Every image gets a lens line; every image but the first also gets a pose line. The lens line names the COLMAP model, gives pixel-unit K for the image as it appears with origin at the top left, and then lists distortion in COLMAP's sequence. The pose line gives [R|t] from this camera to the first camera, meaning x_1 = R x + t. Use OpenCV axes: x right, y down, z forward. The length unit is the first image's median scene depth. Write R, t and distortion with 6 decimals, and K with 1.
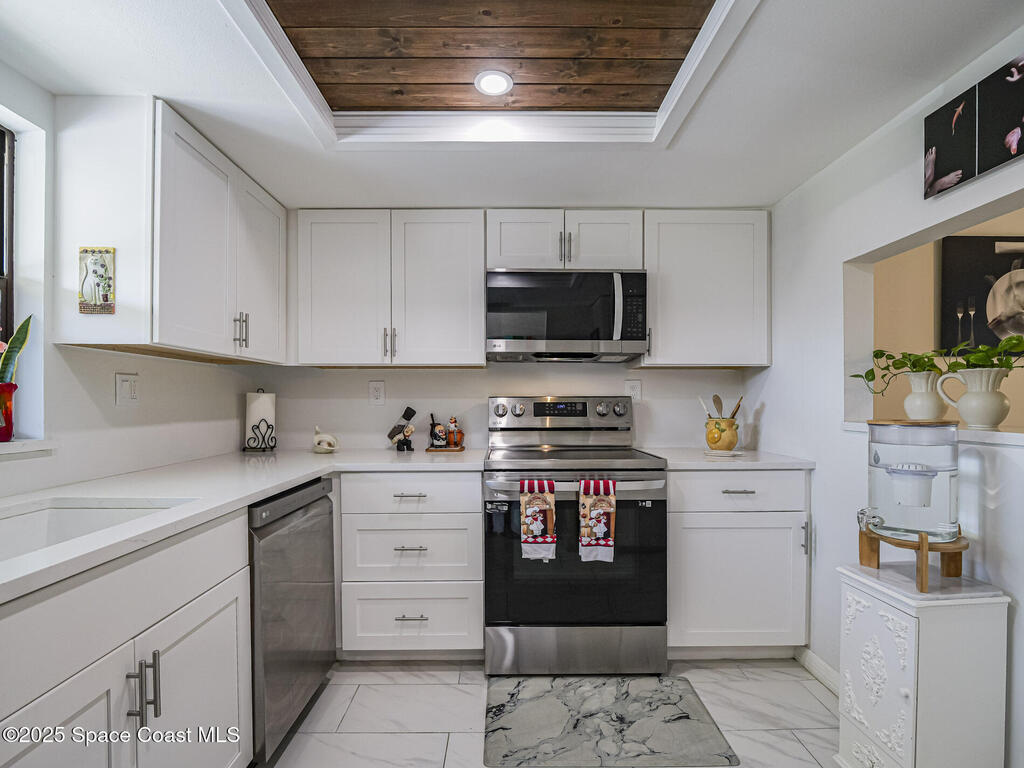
lens RADIAL K [[505.3, 0, 507.0], [0, 505.3, 402.2], [0, 0, 1]] dist [-0.014074, -0.000763]
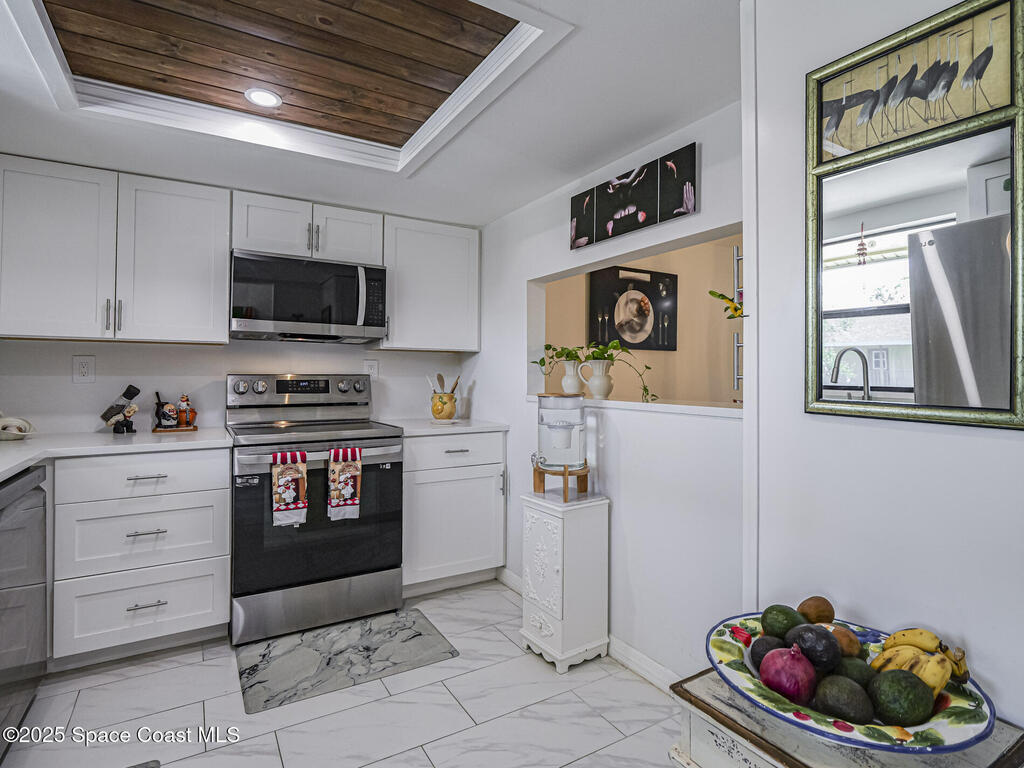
lens RADIAL K [[535.1, 0, 504.9], [0, 535.1, 361.5], [0, 0, 1]] dist [-0.001200, -0.000433]
pose [[0.863703, 0.018494, 0.503661, -0.125451], [-0.003936, 0.999544, -0.029952, -0.008873], [-0.503985, 0.023887, 0.863382, -0.241856]]
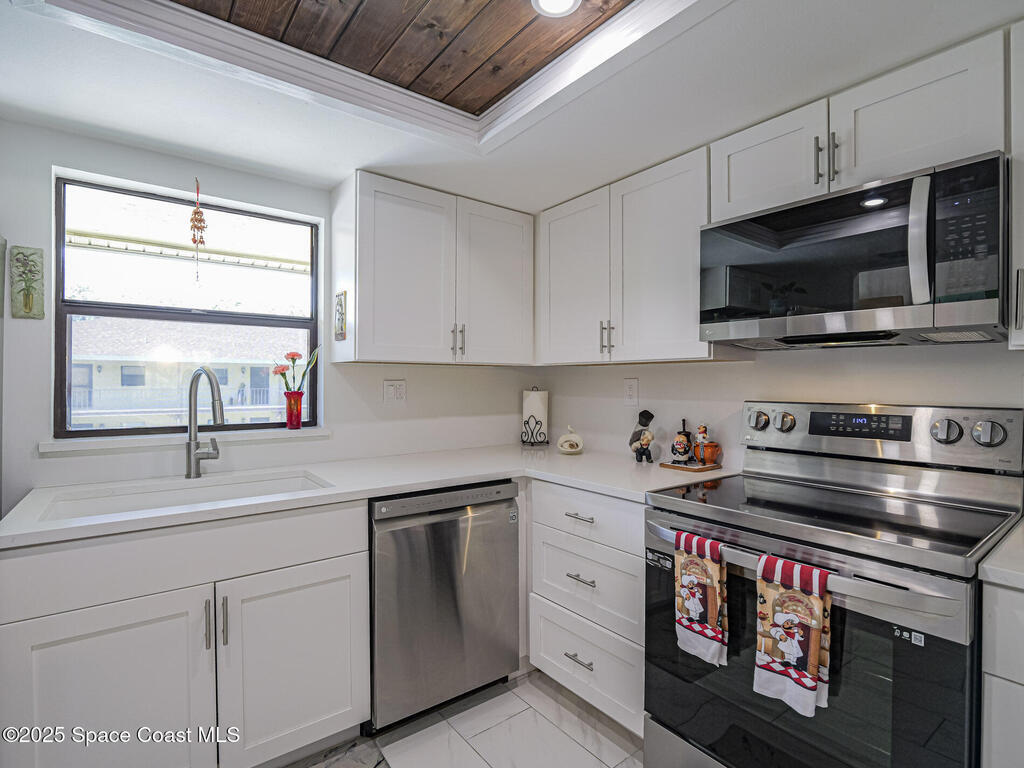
lens RADIAL K [[506.0, 0, 511.4], [0, 506.0, 382.4], [0, 0, 1]] dist [-0.016719, 0.000016]
pose [[0.601819, 0.003308, -0.798626, 0.441706], [-0.003965, 0.999991, 0.001154, -0.047901], [0.798623, 0.002472, 0.601827, 0.406250]]
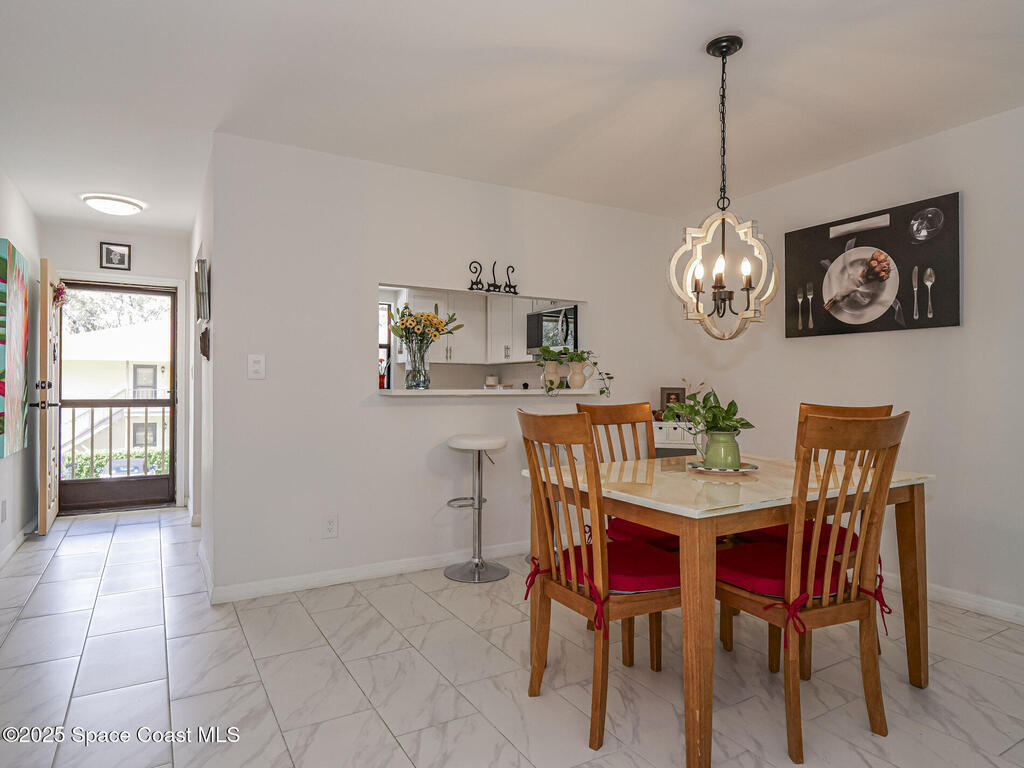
lens RADIAL K [[605.9, 0, 512.0], [0, 605.9, 384.0], [0, 0, 1]] dist [-0.001203, -0.000346]
pose [[0.506842, 0.000197, -0.862039, 2.375244], [-0.004225, 0.999989, -0.002256, 0.026035], [0.862029, 0.004785, 0.506837, -0.333845]]
